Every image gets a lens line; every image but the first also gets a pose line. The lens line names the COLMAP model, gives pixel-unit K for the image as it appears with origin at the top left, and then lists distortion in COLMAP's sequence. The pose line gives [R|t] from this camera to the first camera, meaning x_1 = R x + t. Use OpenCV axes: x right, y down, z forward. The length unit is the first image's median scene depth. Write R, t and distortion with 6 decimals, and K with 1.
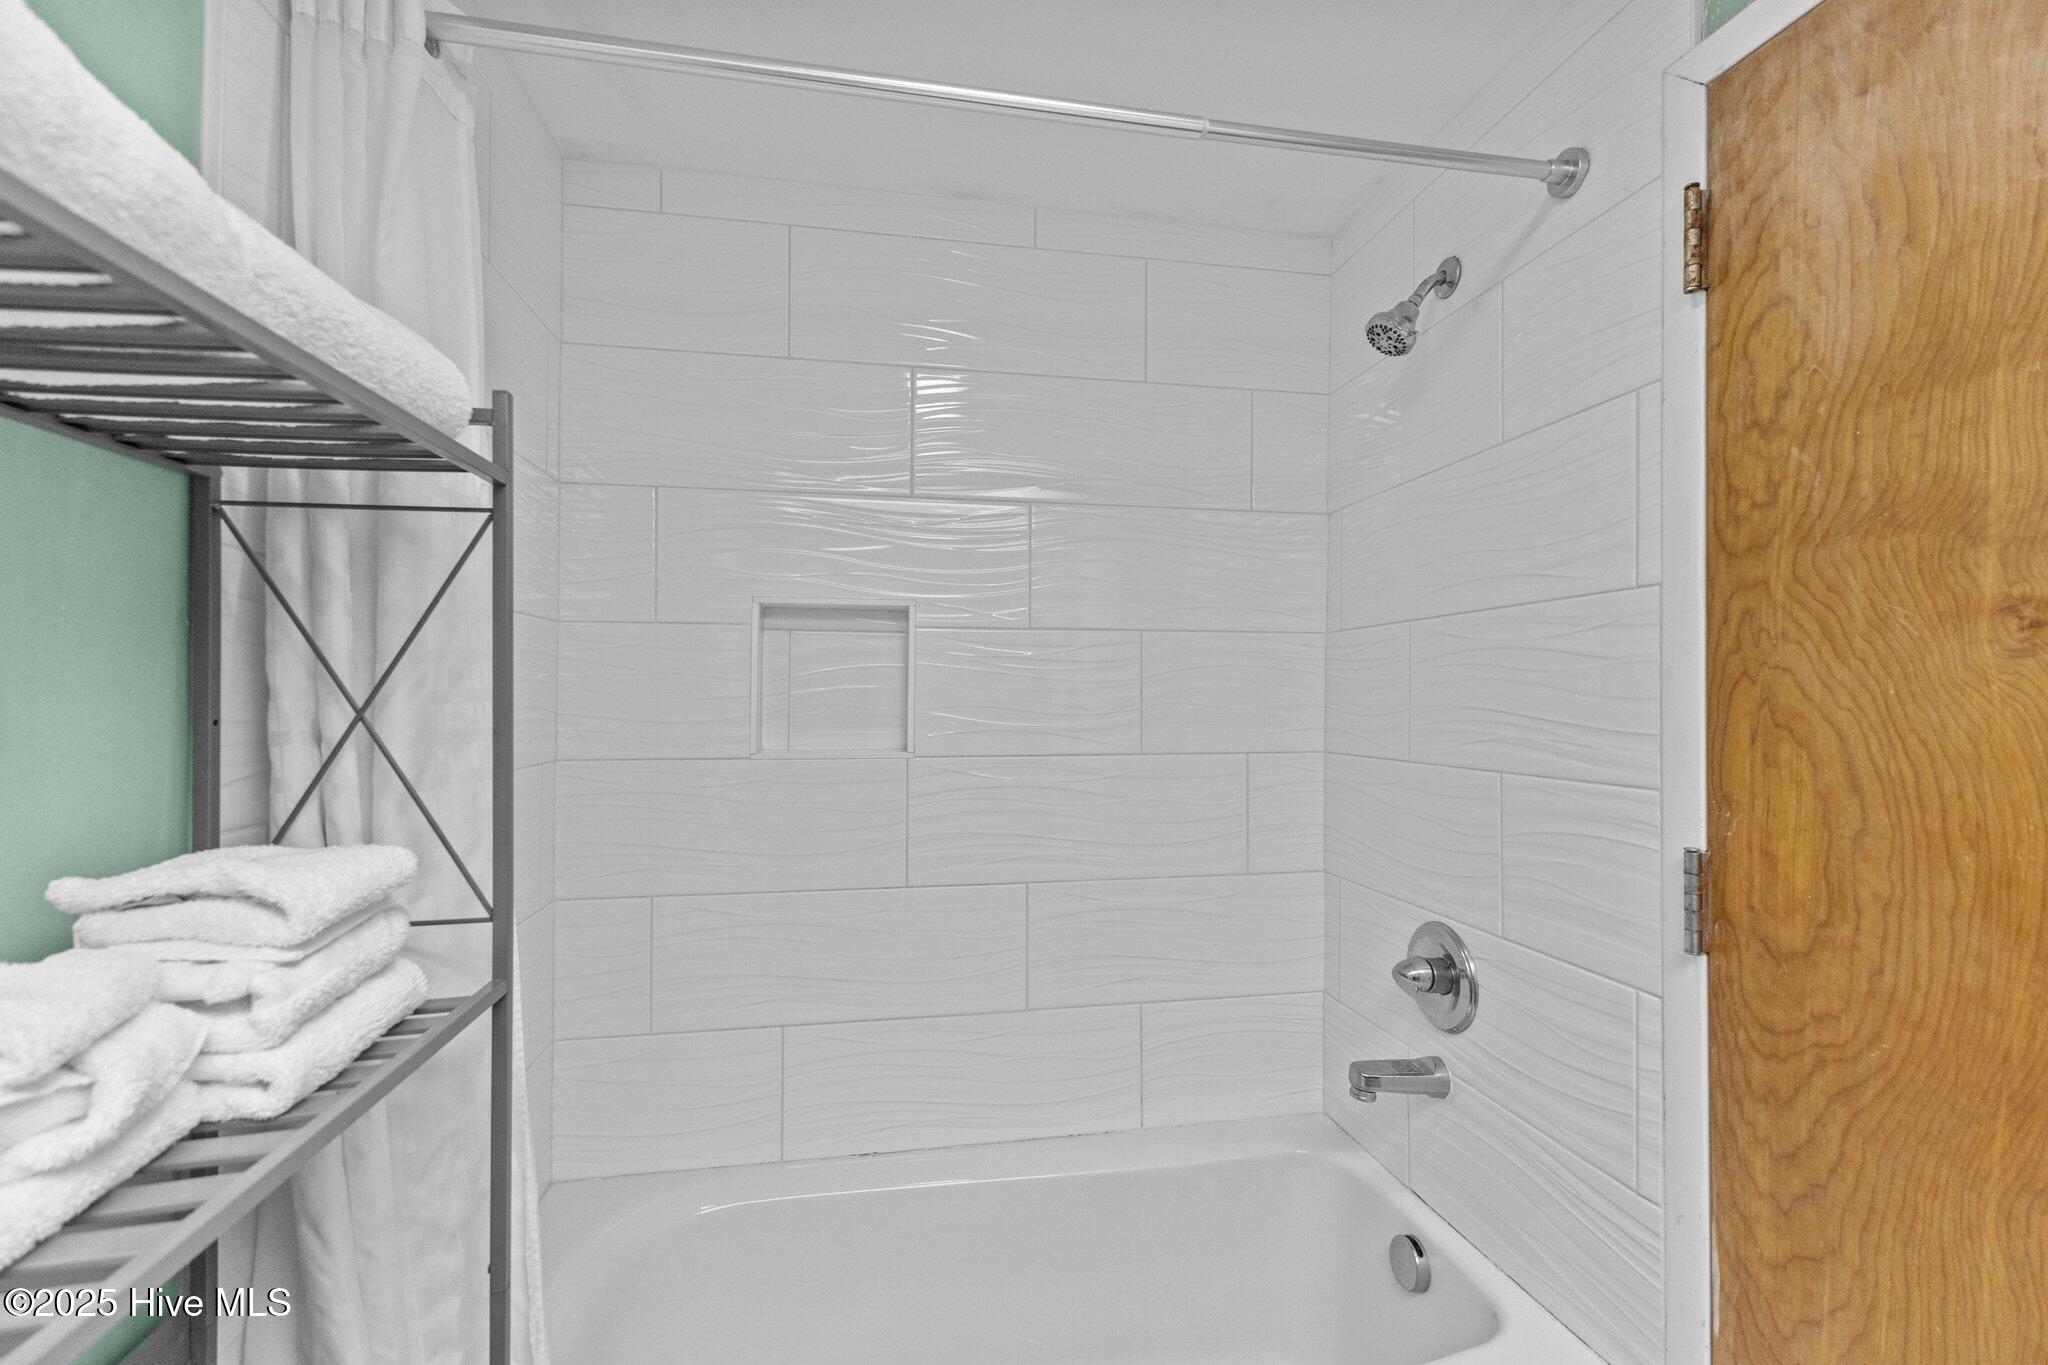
lens RADIAL K [[912.5, 0, 1021.2], [0, 912.5, 689.2], [0, 0, 1]] dist [0.010297, -0.002479]
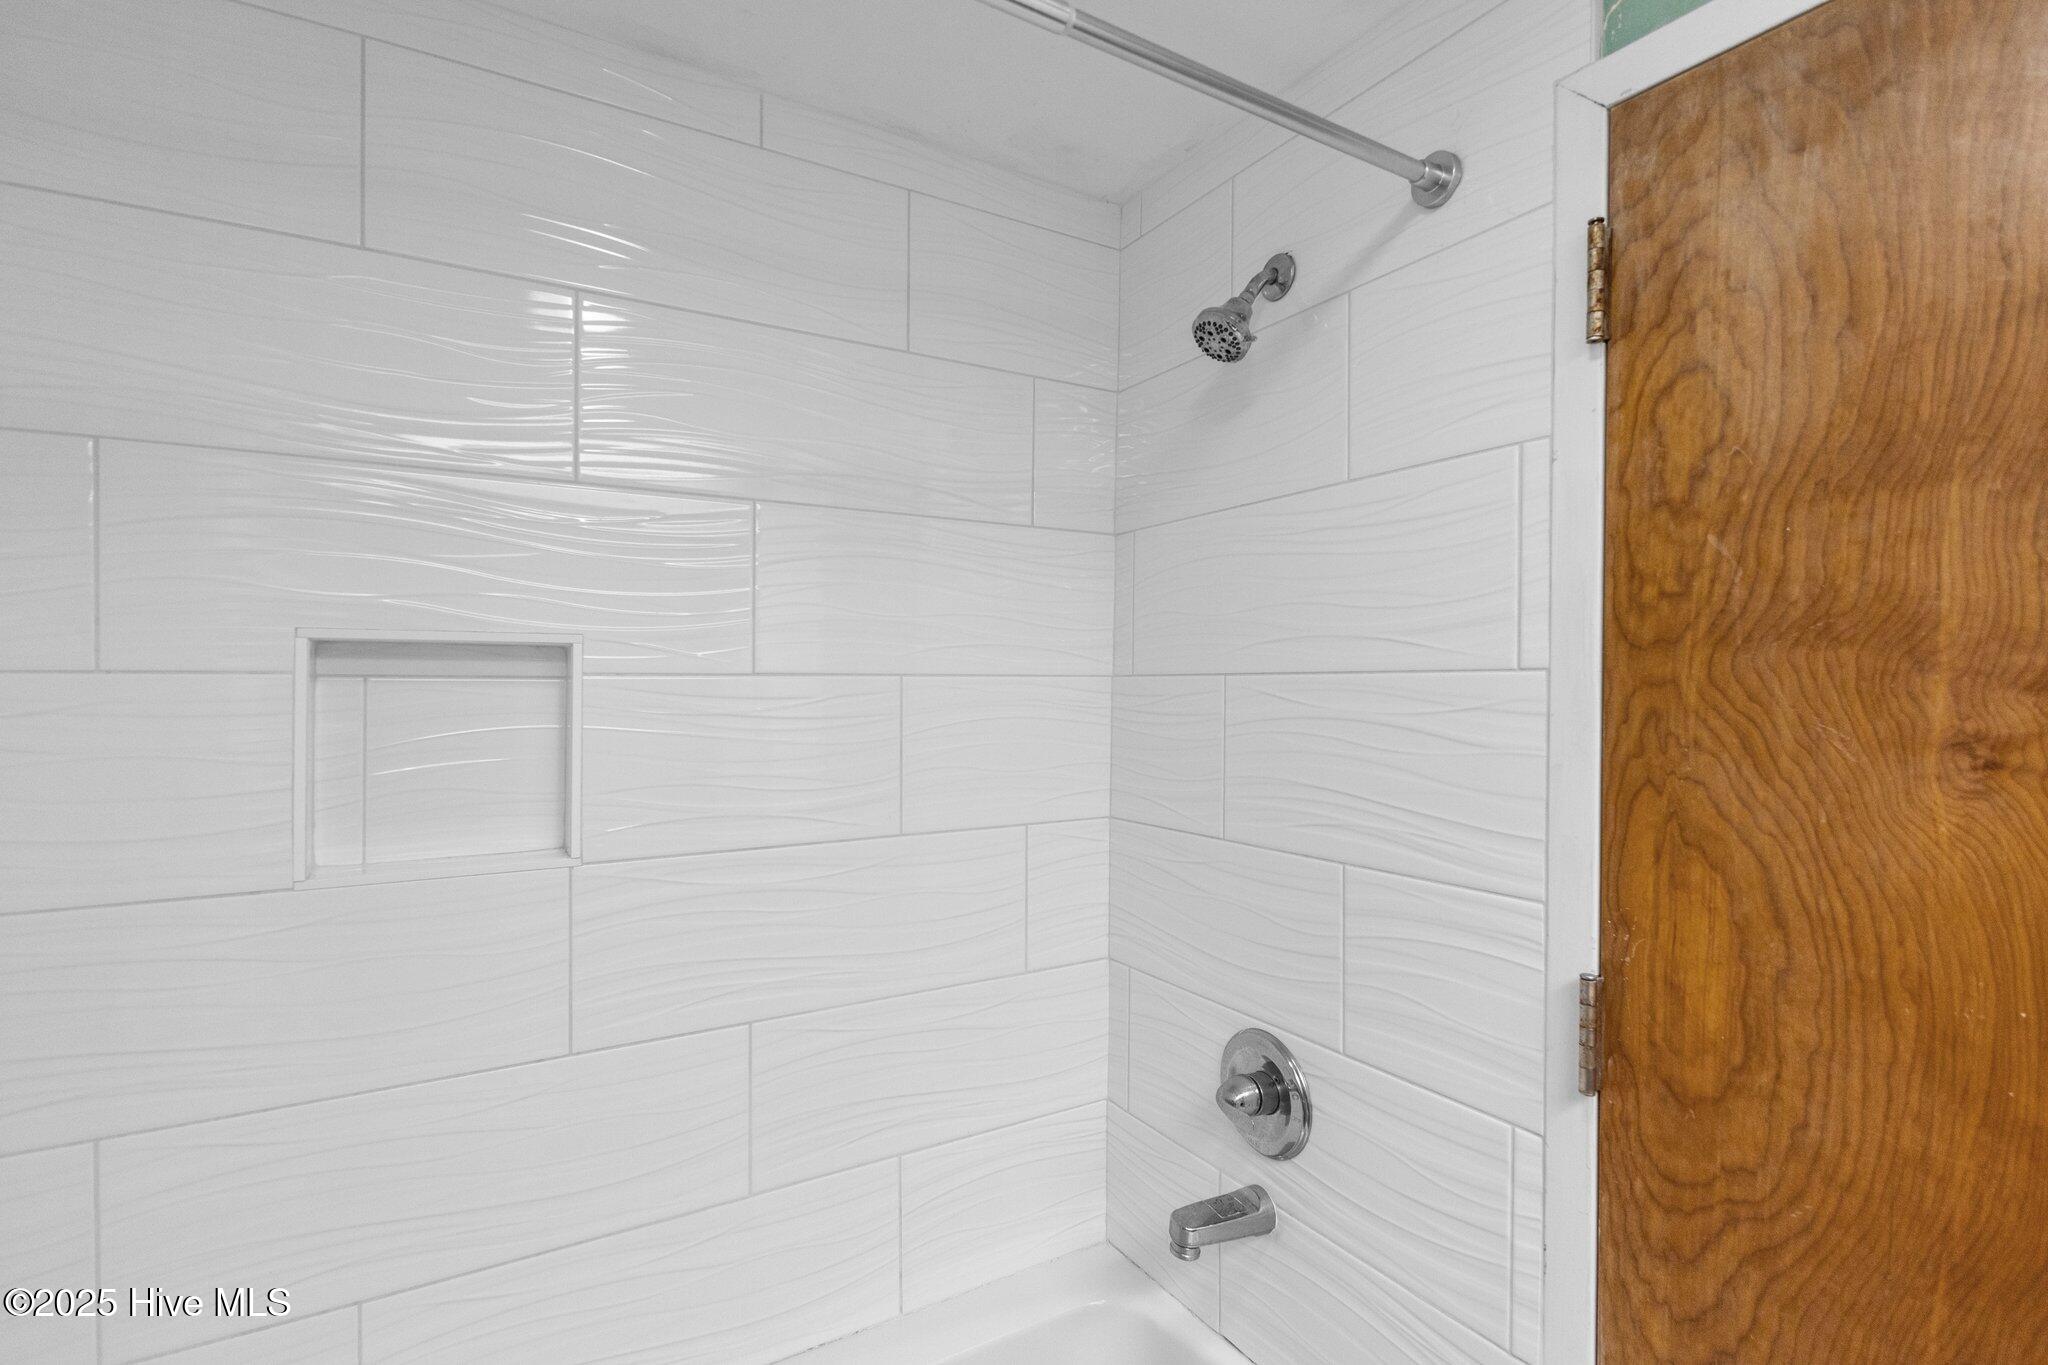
lens RADIAL K [[982.3, 0, 1028.1], [0, 982.3, 681.7], [0, 0, 1]] dist [-0.002062, 0.001695]
pose [[0.932974, -0.001696, 0.359940, -0.117881], [-0.004495, 0.999856, 0.016361, -0.128879], [-0.359916, -0.016882, 0.932832, 0.334394]]
